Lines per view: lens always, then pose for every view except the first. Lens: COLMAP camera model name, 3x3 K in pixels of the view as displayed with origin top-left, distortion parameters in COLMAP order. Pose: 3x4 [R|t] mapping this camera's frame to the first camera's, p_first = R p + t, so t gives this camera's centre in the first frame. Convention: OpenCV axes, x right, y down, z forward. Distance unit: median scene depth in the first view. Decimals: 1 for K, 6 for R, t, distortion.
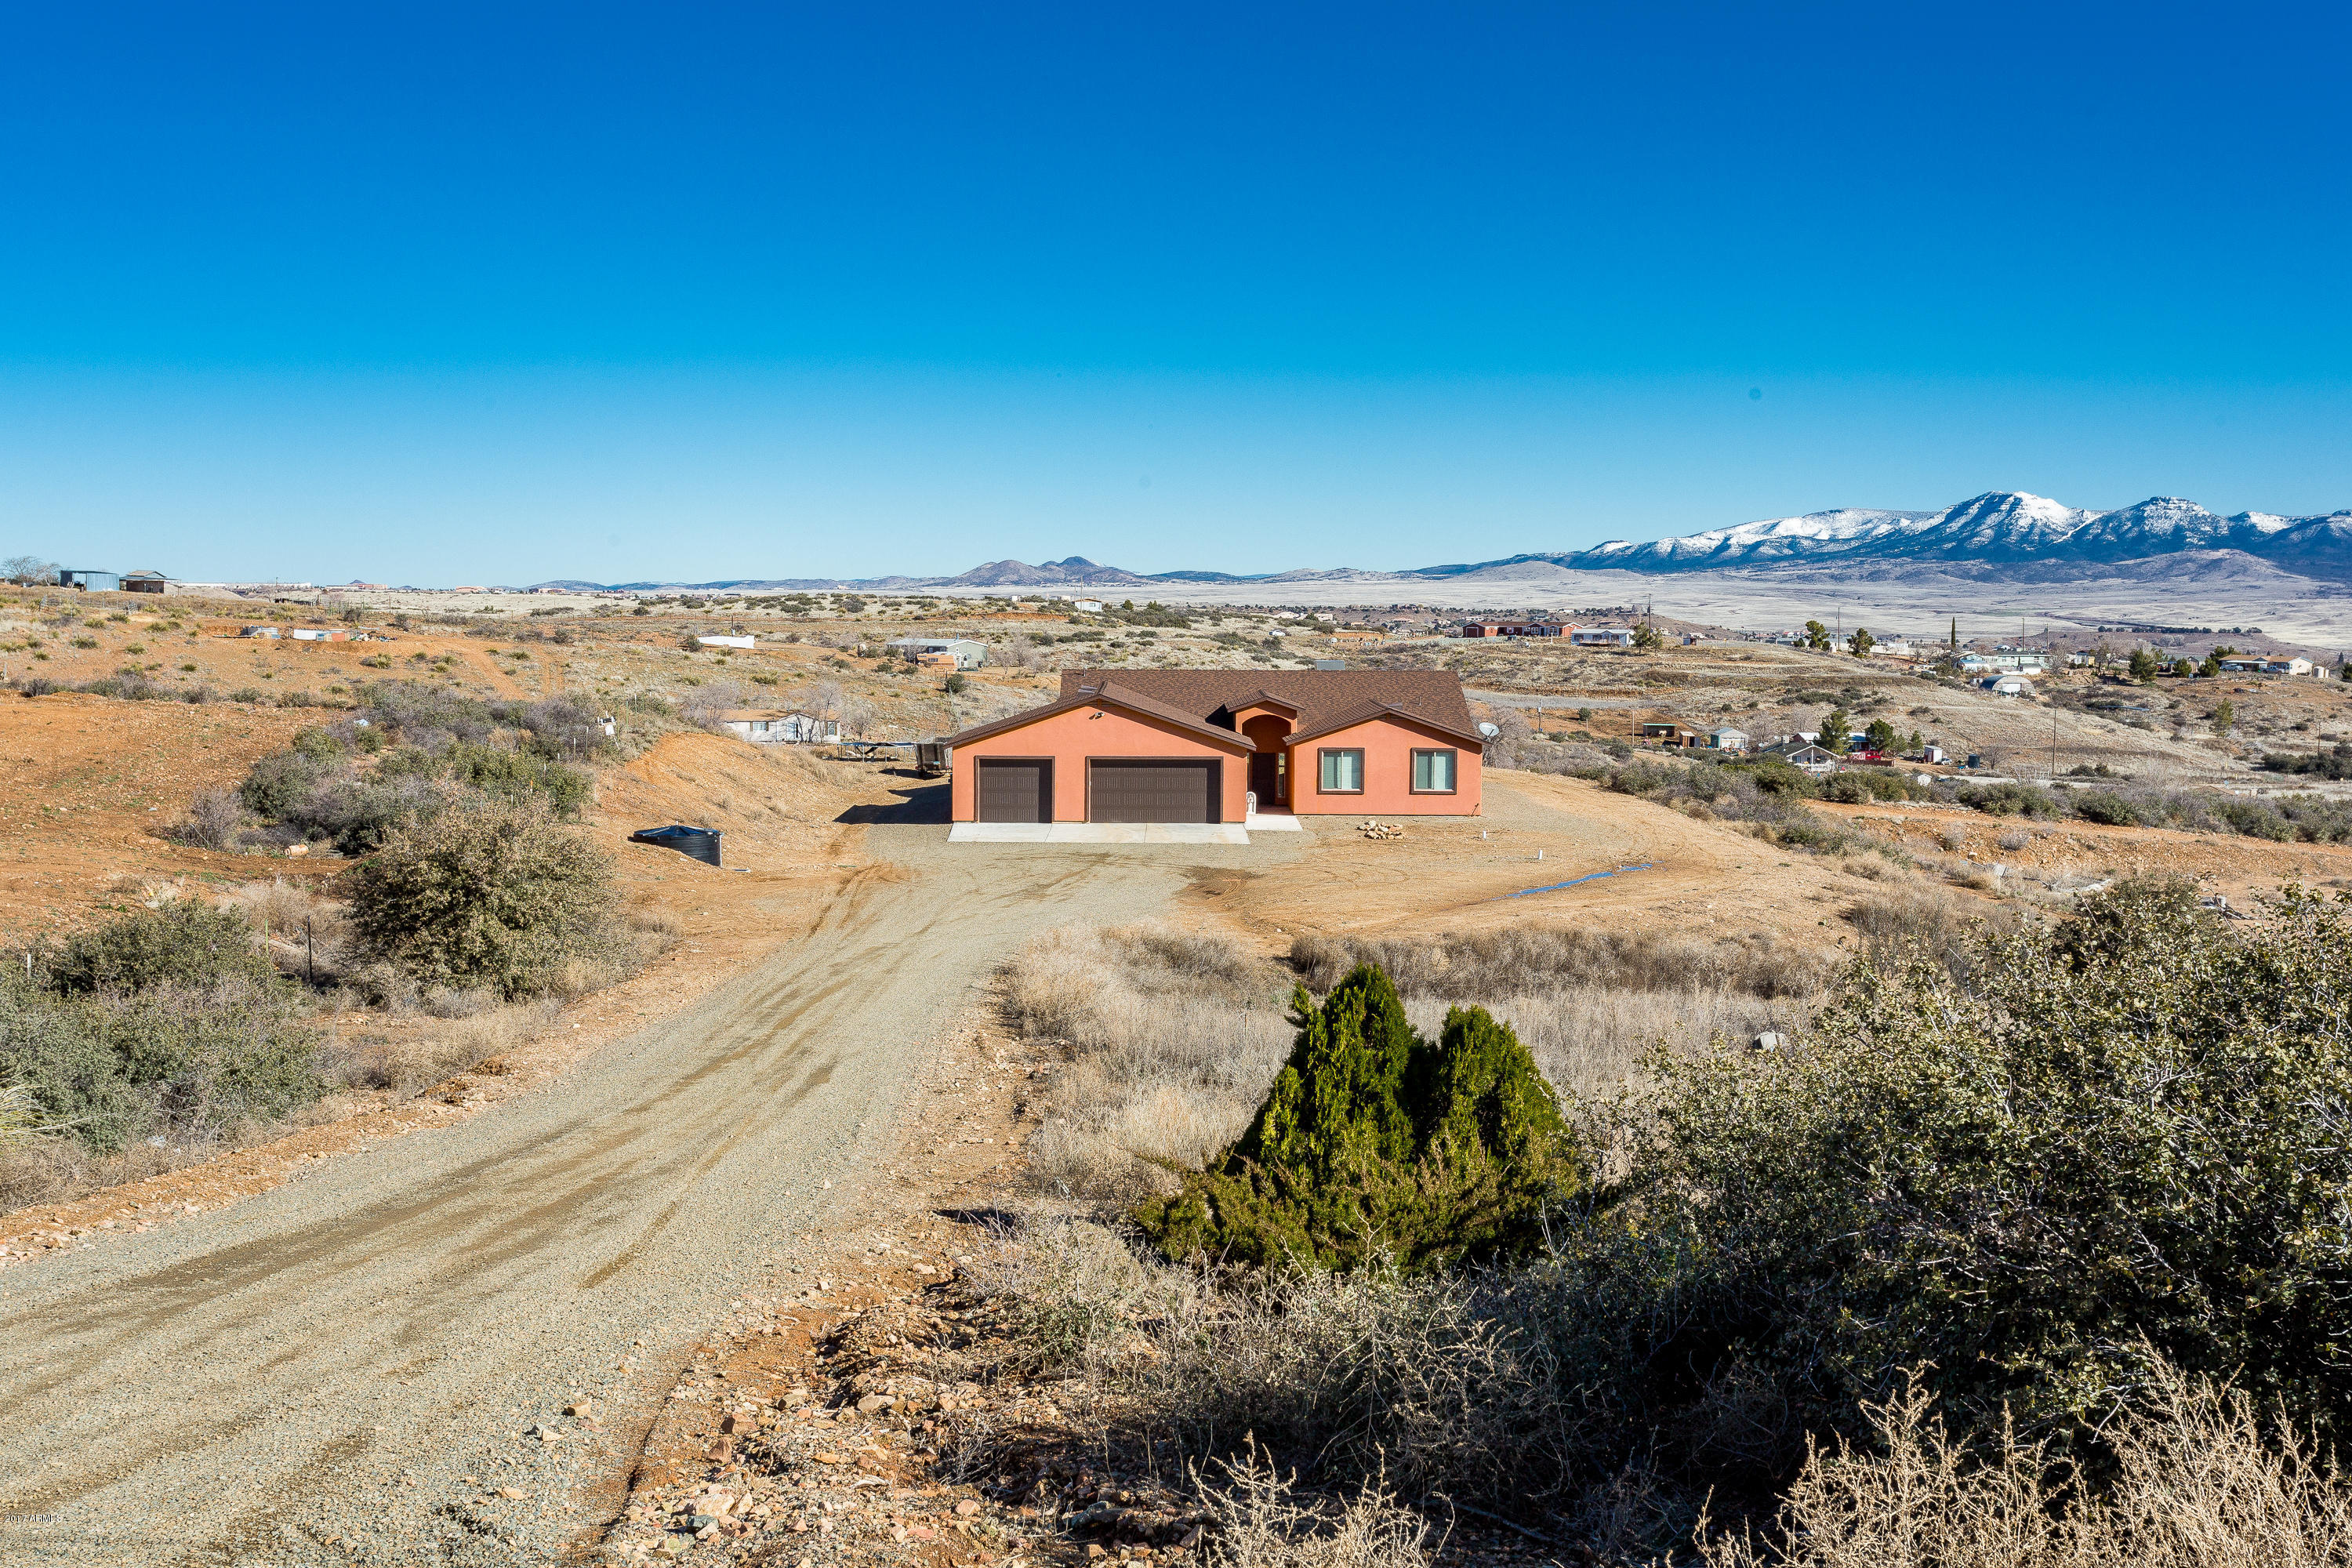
lens RADIAL K [[2749.9, 0, 1176.0], [0, 2749.9, 784.0], [0, 0, 1]] dist [0.005104, 0.004243]
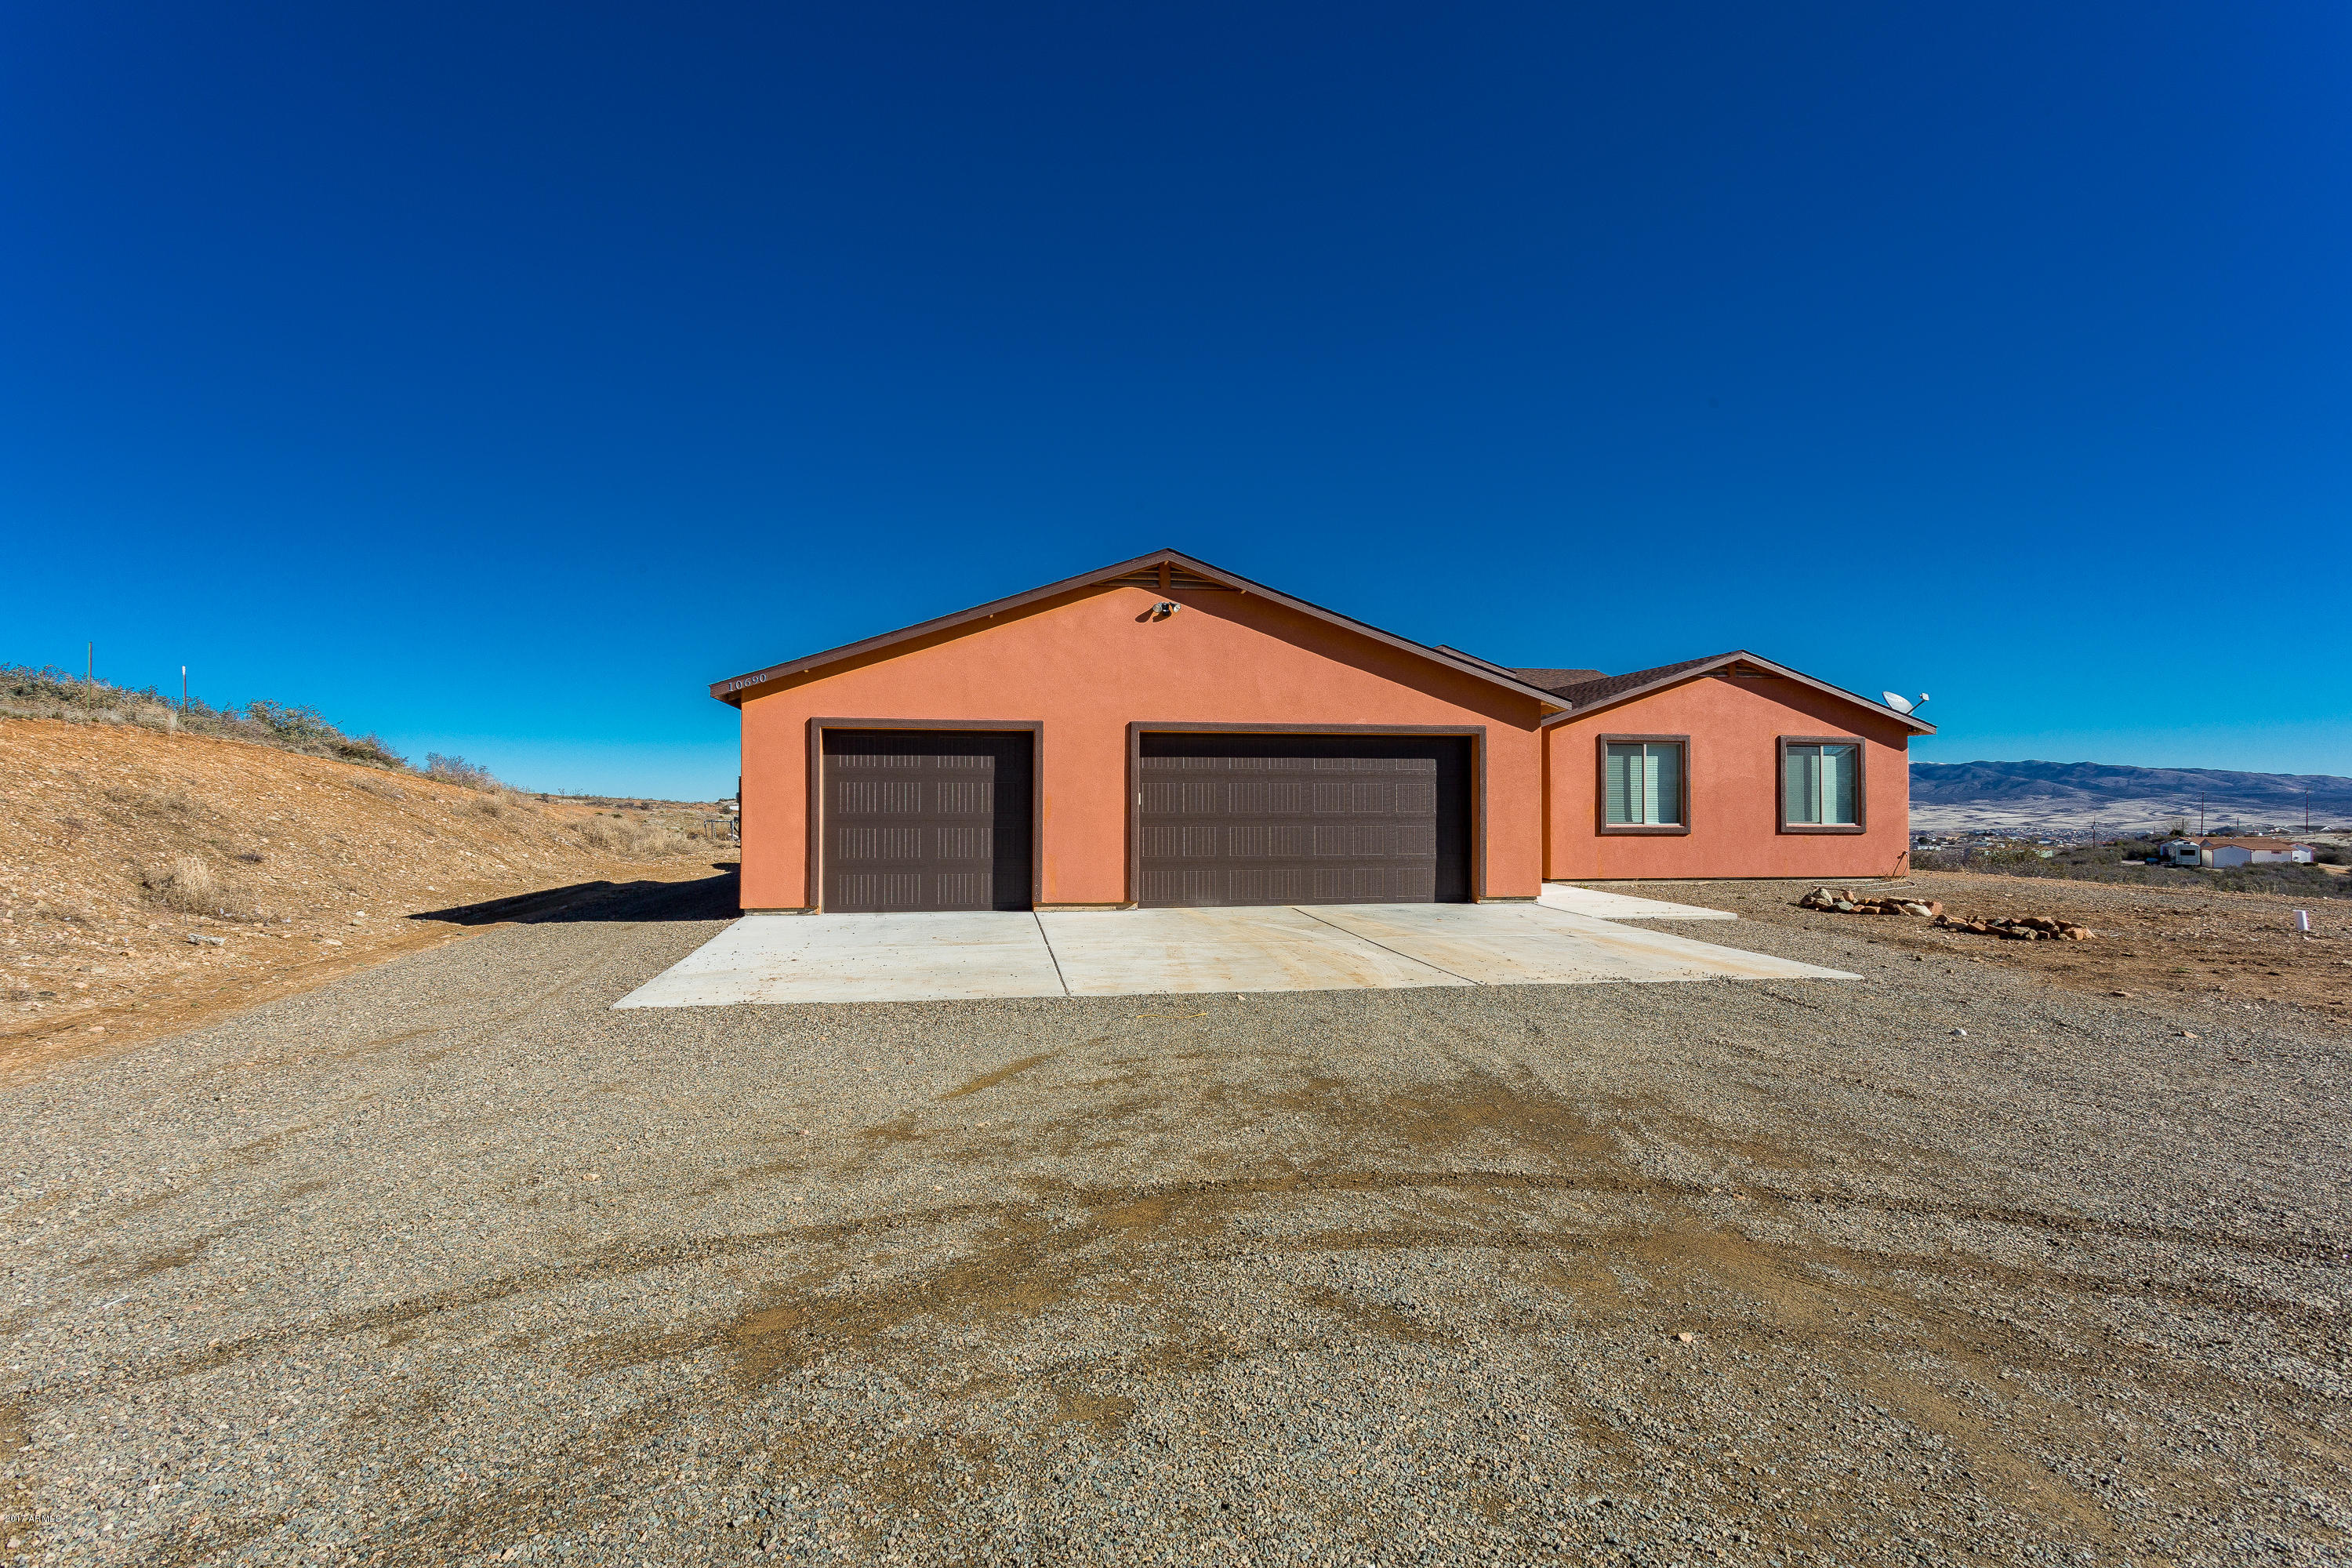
lens RADIAL K [[1142.5, 0, 1176.0], [0, 1142.5, 784.0], [0, 0, 1]] dist [0.001452, -0.000488]
pose [[0.983008, 0.003169, 0.183537, -0.052402], [0.012278, 0.996477, -0.082962, 0.010069], [-0.183154, 0.083805, 0.979506, 0.824691]]
